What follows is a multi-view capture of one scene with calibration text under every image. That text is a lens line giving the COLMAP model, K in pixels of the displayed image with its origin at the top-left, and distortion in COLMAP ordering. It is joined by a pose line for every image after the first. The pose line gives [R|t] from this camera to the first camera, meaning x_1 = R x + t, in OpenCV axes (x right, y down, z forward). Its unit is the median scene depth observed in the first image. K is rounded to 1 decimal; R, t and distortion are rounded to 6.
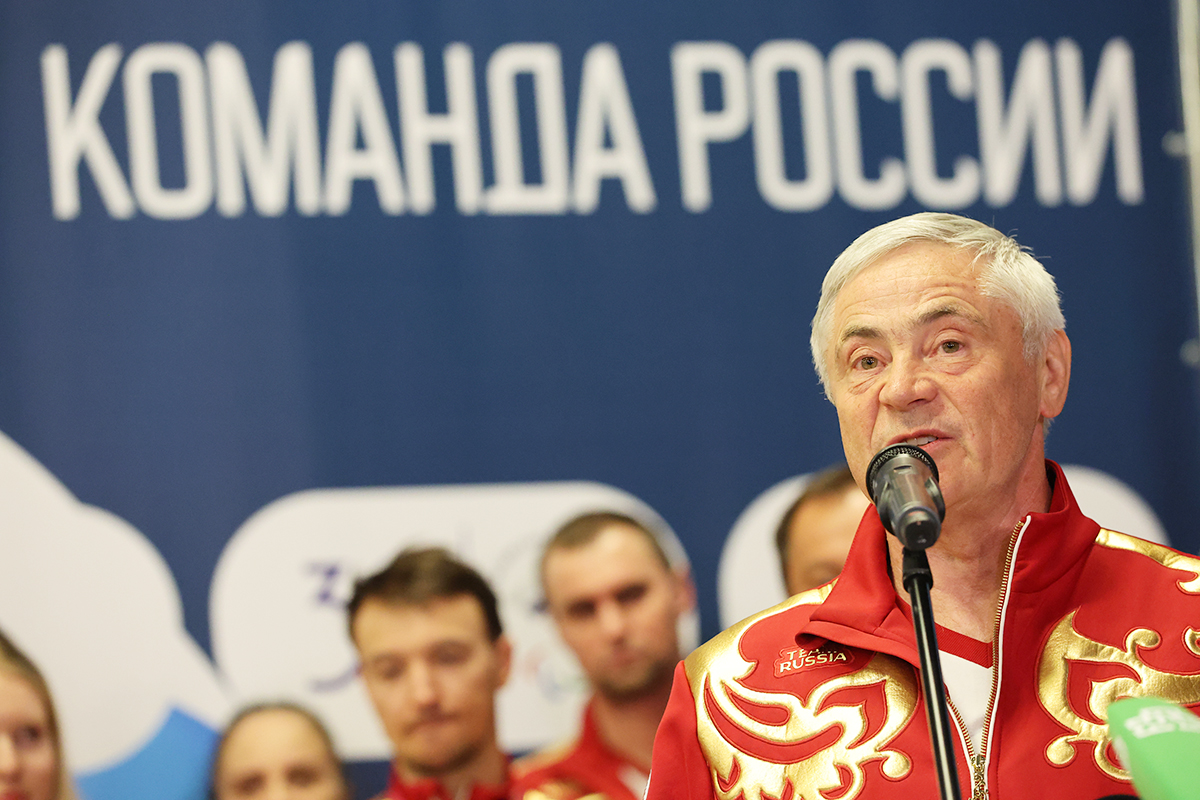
lens RADIAL K [[5752.2, 0, 596.5], [0, 5752.2, 404.8], [0, 0, 1]] dist [0.774900, 0.000000]
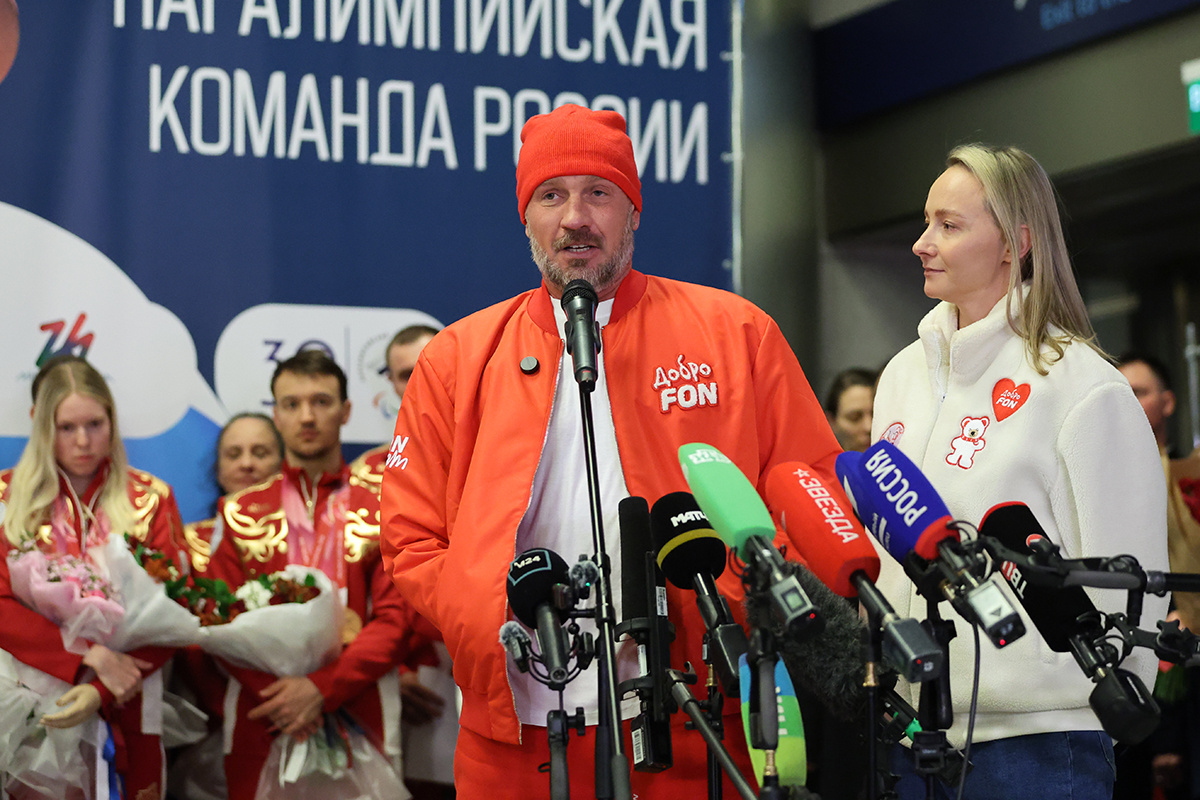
lens RADIAL K [[2389.5, 0, 600.6], [0, 2389.5, 396.2], [0, 0, 1]] dist [-0.428202, 0.000000]
pose [[0.994352, 0.072431, 0.077576, 0.001383], [-0.075760, 0.996289, 0.040856, 0.005489], [-0.074329, -0.046502, 0.996149, 0.207502]]
